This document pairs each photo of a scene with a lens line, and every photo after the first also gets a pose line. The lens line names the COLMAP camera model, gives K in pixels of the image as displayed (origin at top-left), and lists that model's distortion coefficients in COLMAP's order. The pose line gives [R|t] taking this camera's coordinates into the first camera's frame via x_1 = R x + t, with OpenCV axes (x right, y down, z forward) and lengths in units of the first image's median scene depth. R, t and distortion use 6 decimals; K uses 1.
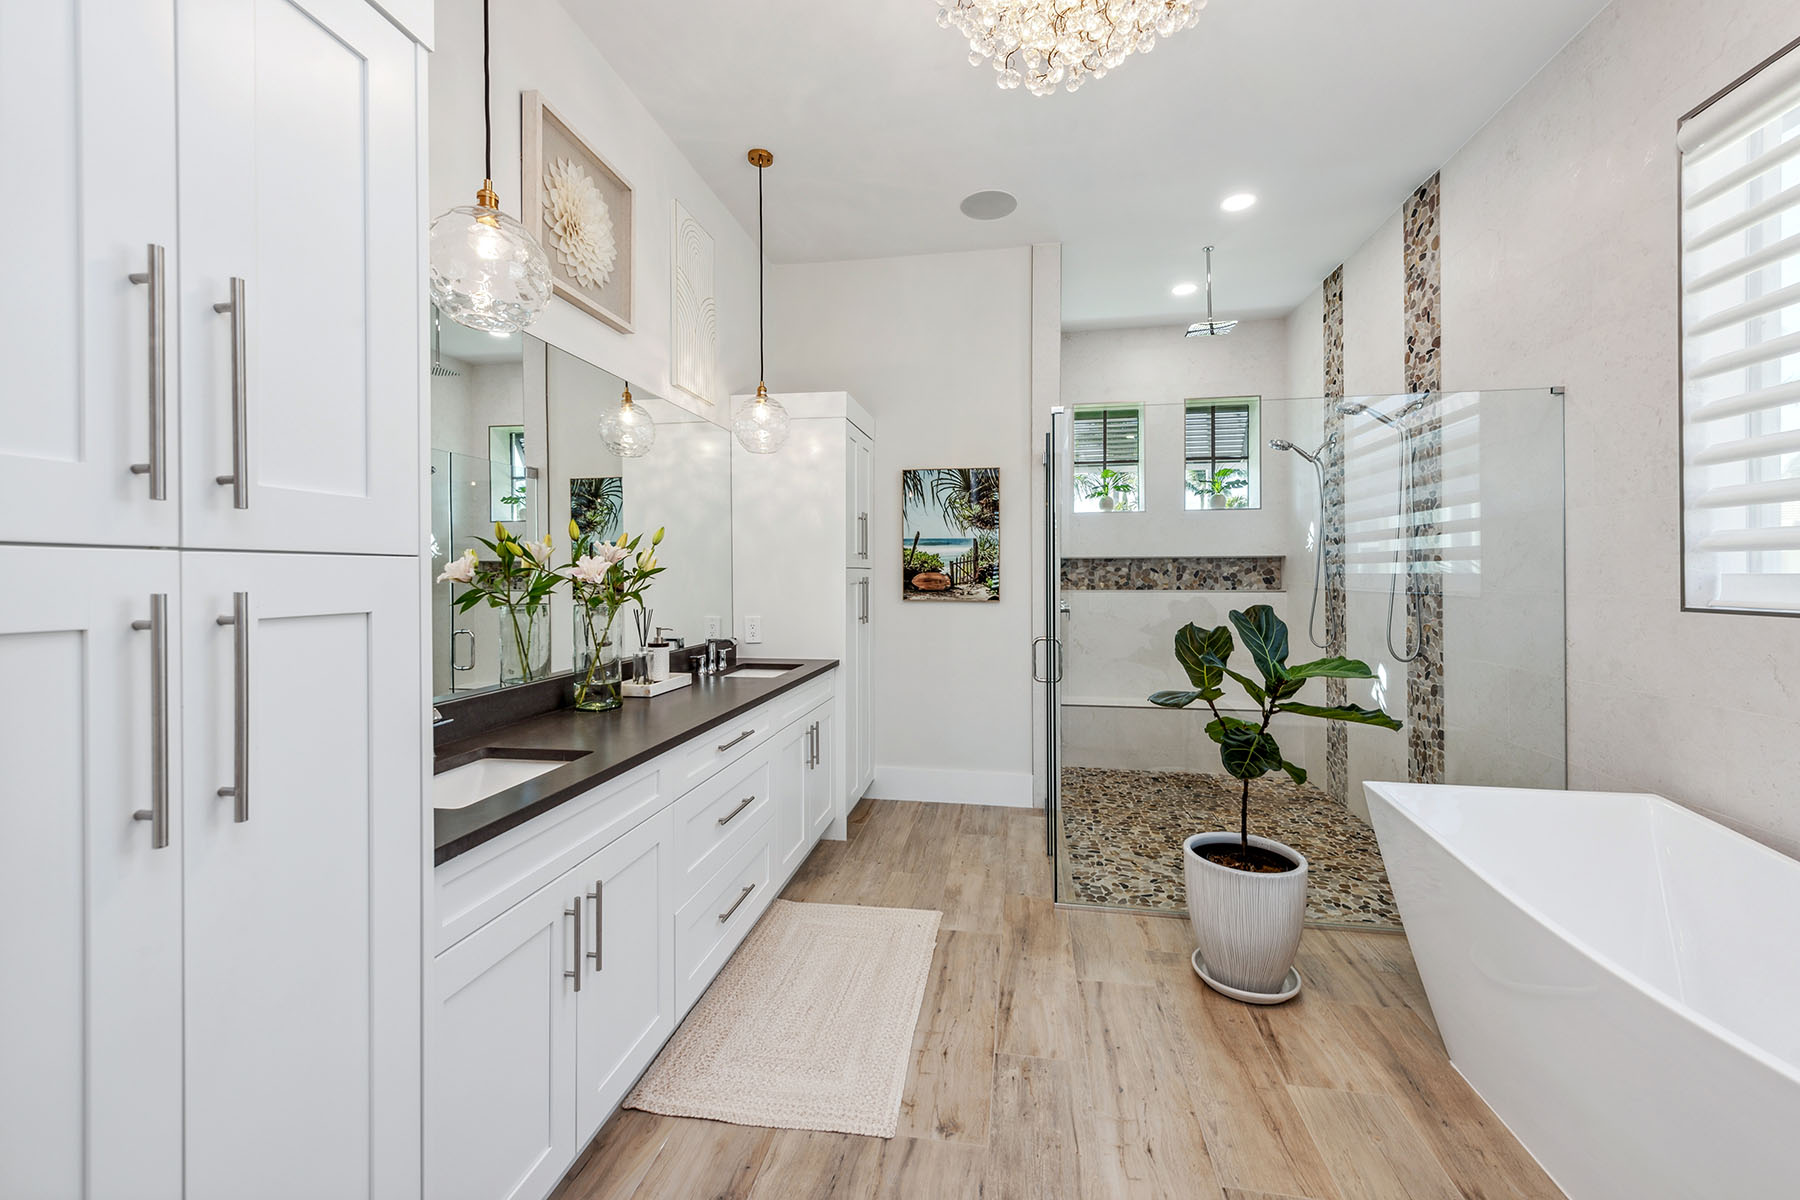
lens RADIAL K [[718.6, 0, 904.2], [0, 718.6, 589.5], [0, 0, 1]] dist [0.011214, -0.000364]
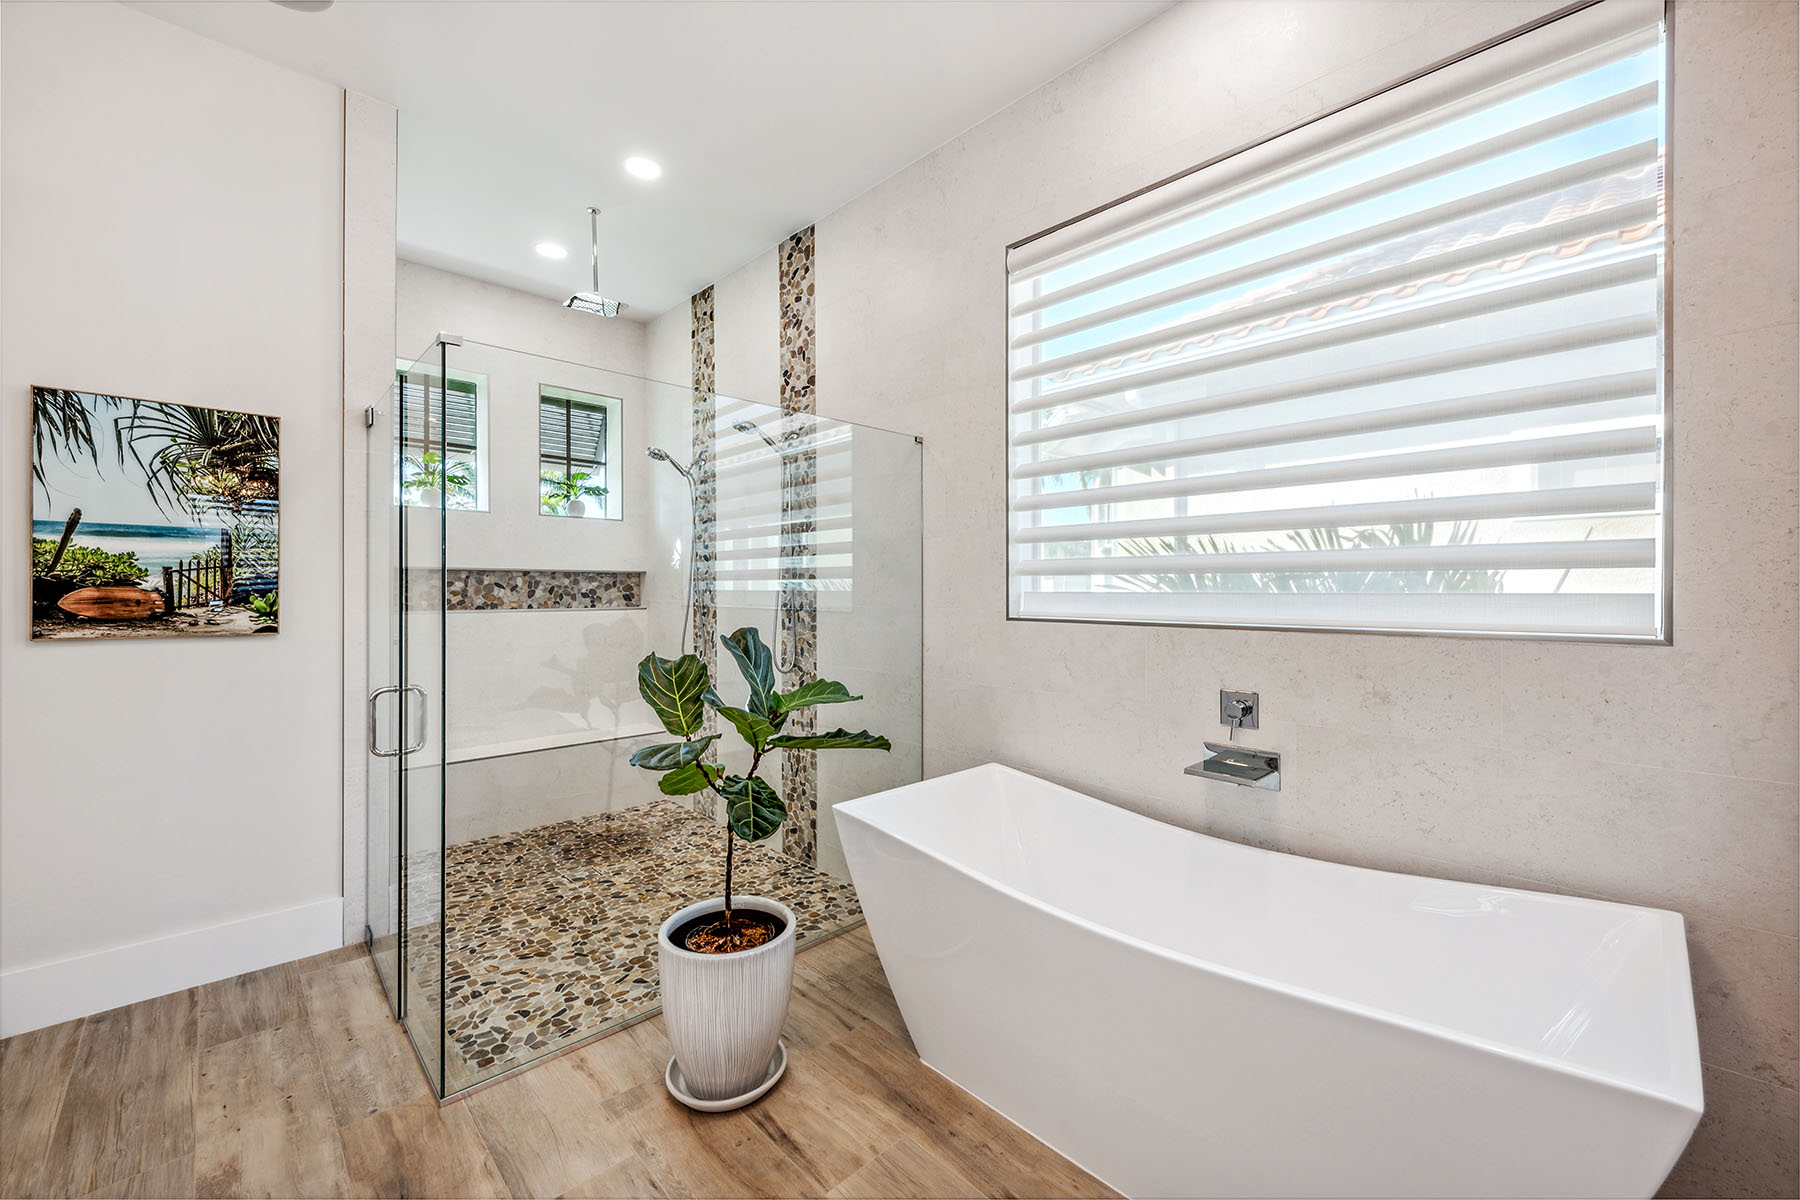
lens RADIAL K [[719.1, 0, 901.8], [0, 719.1, 592.3], [0, 0, 1]] dist [0.018877, -0.006210]
pose [[0.597129, 0.000135, 0.802145, -0.055316], [0.013967, 0.999847, -0.010565, -0.005820], [-0.802023, 0.017512, 0.597036, 0.222454]]
